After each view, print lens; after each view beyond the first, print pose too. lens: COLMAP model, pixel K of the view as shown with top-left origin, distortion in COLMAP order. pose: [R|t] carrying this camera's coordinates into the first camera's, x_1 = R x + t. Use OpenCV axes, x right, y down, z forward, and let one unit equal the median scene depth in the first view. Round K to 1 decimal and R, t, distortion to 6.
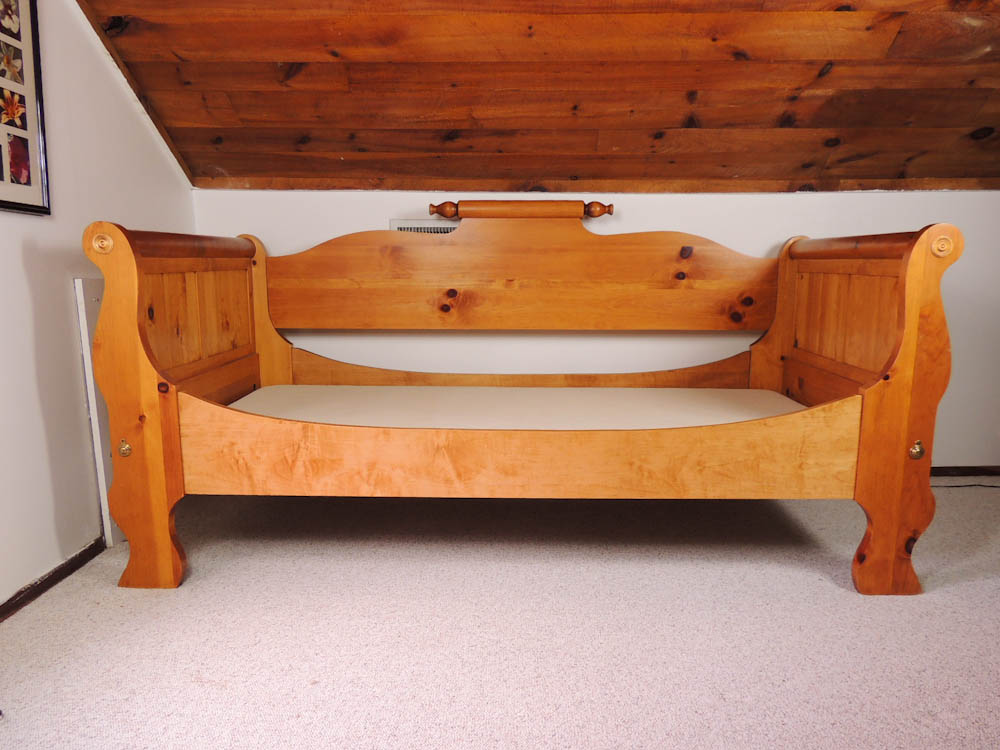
lens RADIAL K [[821.0, 0, 498.4], [0, 821.0, 406.6], [0, 0, 1]] dist [0.000491, 0.000607]
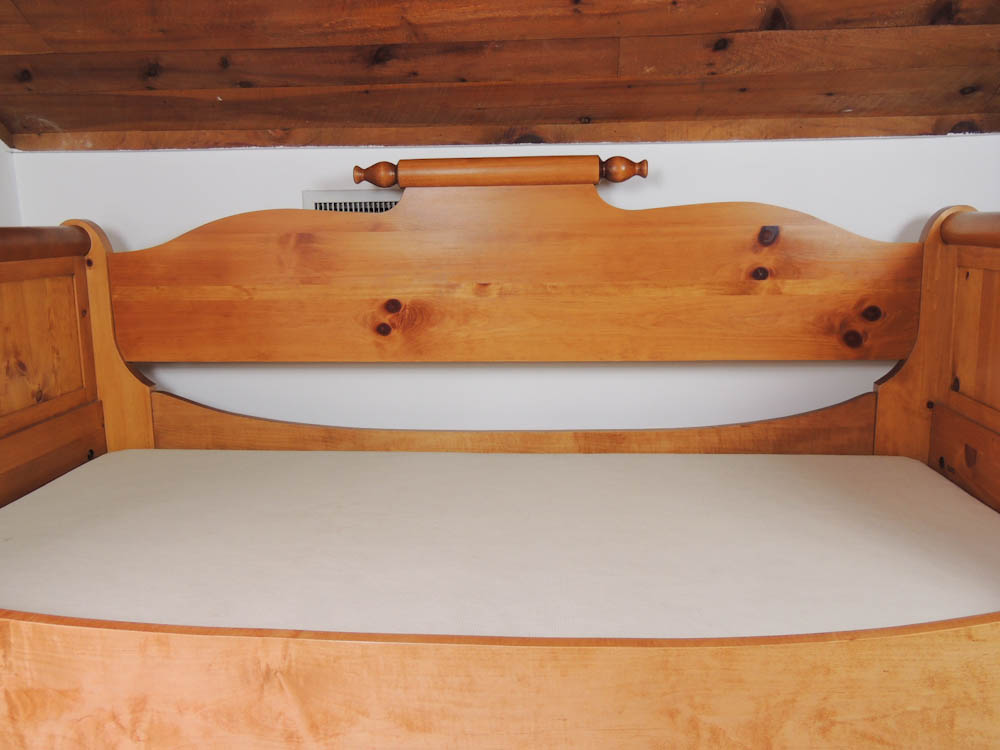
lens RADIAL K [[866.5, 0, 497.8], [0, 866.5, 357.6], [0, 0, 1]] dist [-0.005928, -0.006285]
pose [[0.998220, -0.008930, -0.058971, 0.064257], [0.007758, 0.999768, -0.020080, -0.085640], [0.059136, 0.019587, 0.998058, 0.345057]]
